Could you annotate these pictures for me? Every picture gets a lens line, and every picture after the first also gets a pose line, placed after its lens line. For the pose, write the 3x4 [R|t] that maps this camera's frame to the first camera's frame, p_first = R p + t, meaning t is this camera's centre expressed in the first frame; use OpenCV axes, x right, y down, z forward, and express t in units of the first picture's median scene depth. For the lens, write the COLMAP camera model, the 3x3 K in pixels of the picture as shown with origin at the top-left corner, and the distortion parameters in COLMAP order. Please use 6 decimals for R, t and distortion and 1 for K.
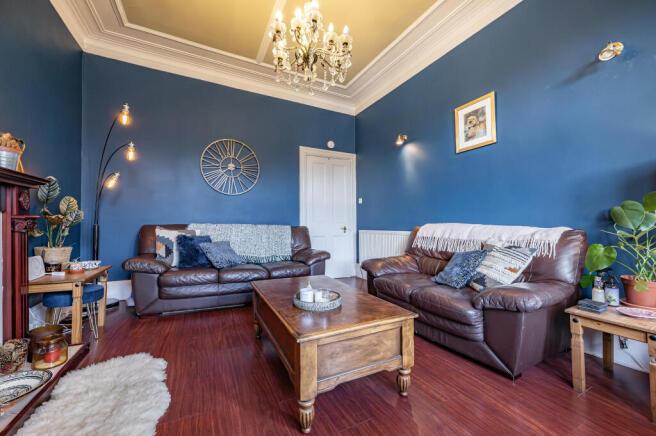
lens RADIAL K [[266.7, 0, 325.2], [0, 266.7, 216.6], [0, 0, 1]] dist [0.000117, 0.000701]
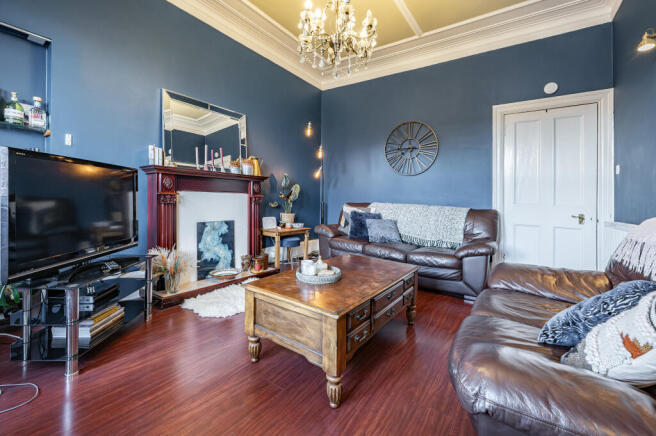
lens RADIAL K [[273.3, 0, 327.8], [0, 273.3, 197.2], [0, 0, 1]] dist [-0.000314, 0.000155]
pose [[0.463668, 0.004037, -0.886000, 0.467477], [-0.007094, 0.999974, 0.000845, 0.002569], [0.885981, 0.005893, 0.463685, 0.258062]]
